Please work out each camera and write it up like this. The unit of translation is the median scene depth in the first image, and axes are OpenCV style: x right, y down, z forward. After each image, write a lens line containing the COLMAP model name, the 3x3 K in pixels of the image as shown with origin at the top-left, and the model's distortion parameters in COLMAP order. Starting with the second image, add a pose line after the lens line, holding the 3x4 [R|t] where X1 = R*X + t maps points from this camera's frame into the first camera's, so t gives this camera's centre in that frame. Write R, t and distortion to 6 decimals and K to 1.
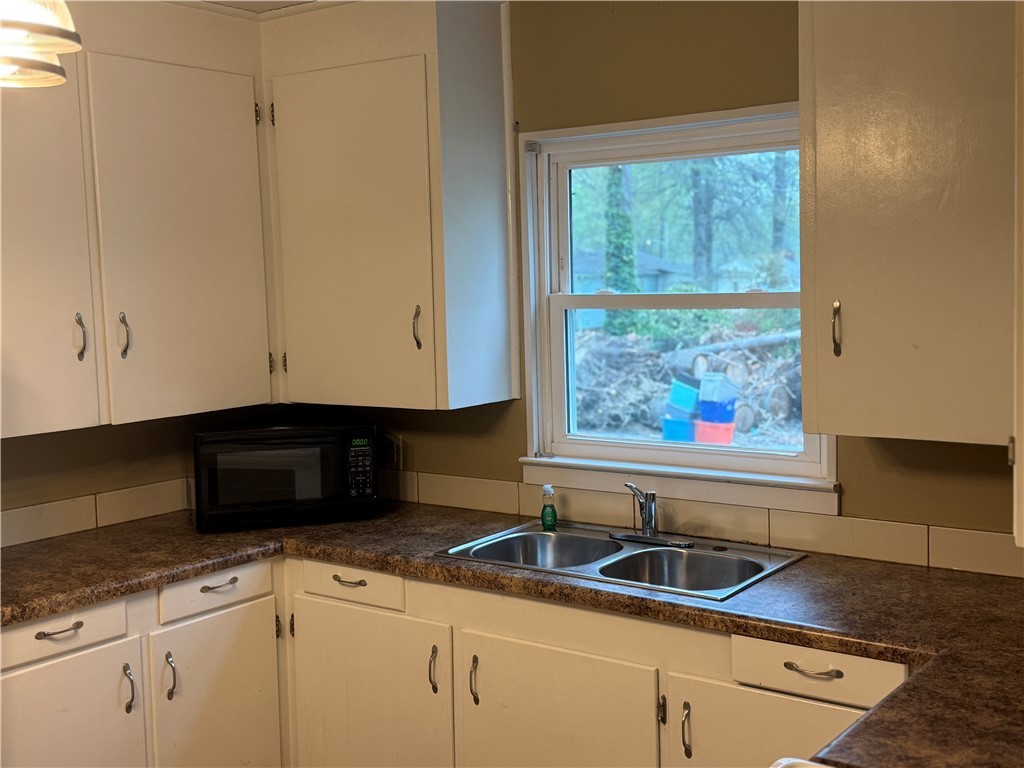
lens RADIAL K [[1228.2, 0, 501.1], [0, 1228.2, 382.4], [0, 0, 1]] dist [0.196299, -0.415345]
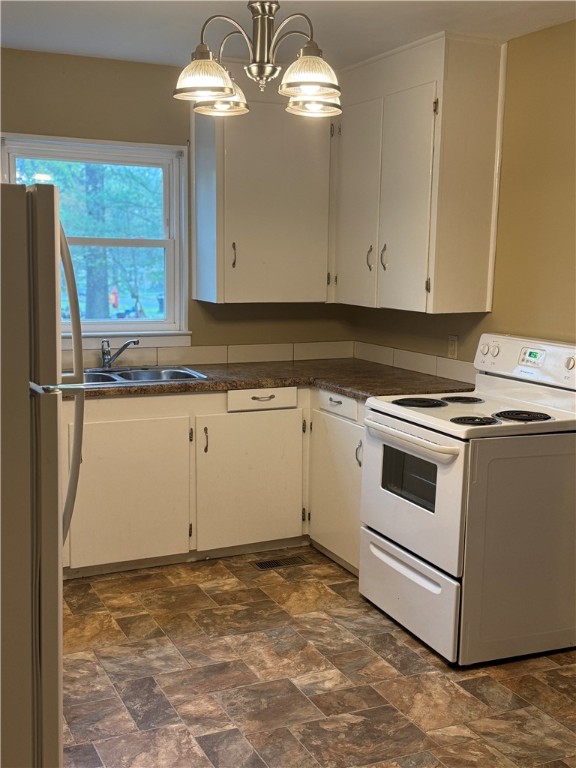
lens RADIAL K [[916.1, 0, 287.0], [0, 916.1, 408.2], [0, 0, 1]] dist [0.130938, -0.007490]
pose [[0.458531, -0.110016, 0.881842, -1.029302], [0.052455, 0.993928, 0.096725, 0.066405], [-0.887129, 0.001905, 0.461518, 0.119137]]
